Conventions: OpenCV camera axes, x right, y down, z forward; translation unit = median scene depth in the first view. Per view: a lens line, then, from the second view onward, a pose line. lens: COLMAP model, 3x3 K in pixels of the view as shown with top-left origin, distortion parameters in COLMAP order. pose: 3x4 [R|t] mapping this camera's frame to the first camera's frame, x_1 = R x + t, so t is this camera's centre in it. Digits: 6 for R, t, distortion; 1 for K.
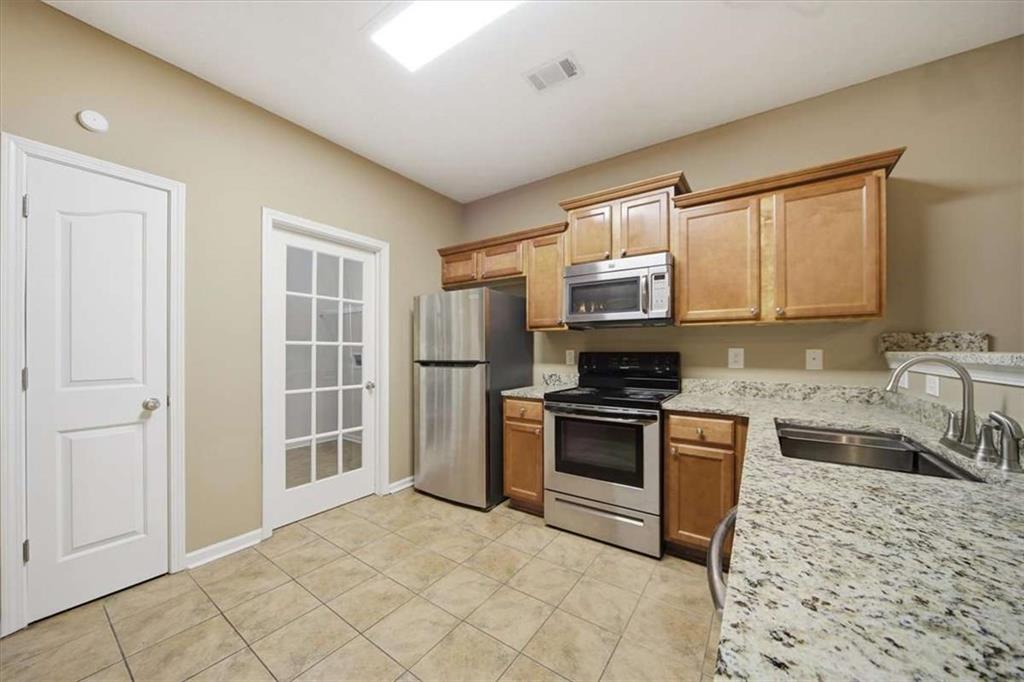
lens RADIAL K [[363.9, 0, 515.9], [0, 363.9, 350.5], [0, 0, 1]] dist [-0.009676, 0.000070]
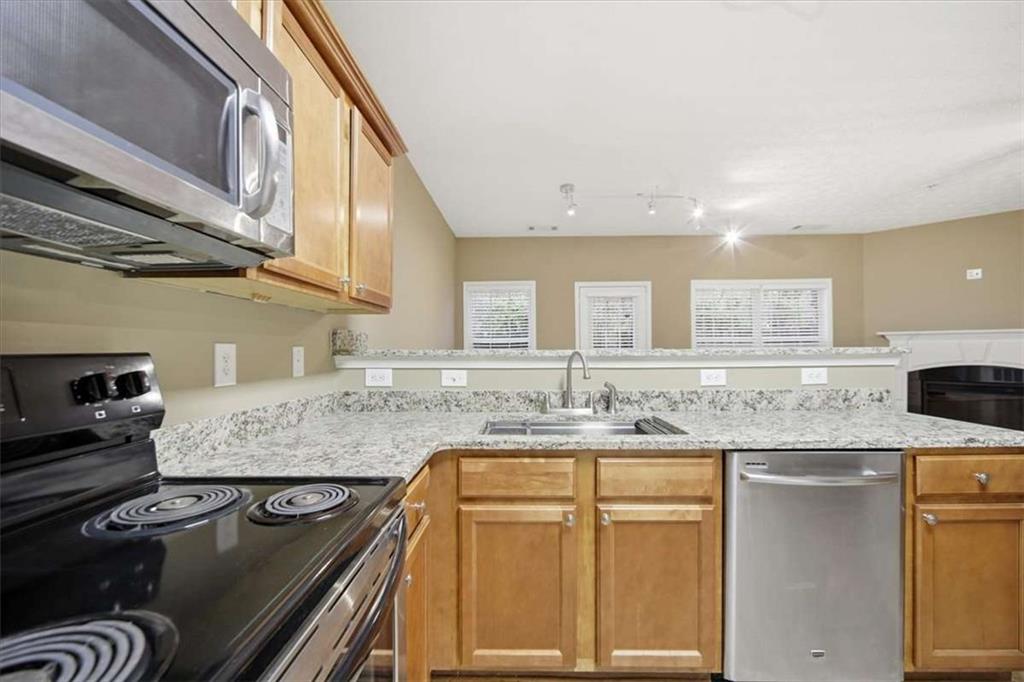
lens RADIAL K [[397.5, 0, 522.6], [0, 397.5, 346.9], [0, 0, 1]] dist [-0.008571, 0.000447]
pose [[-0.548271, 0.006762, 0.836273, -0.025318], [0.001346, 0.999973, -0.007204, 0.003006], [-0.836300, -0.002824, -0.548265, 0.953893]]
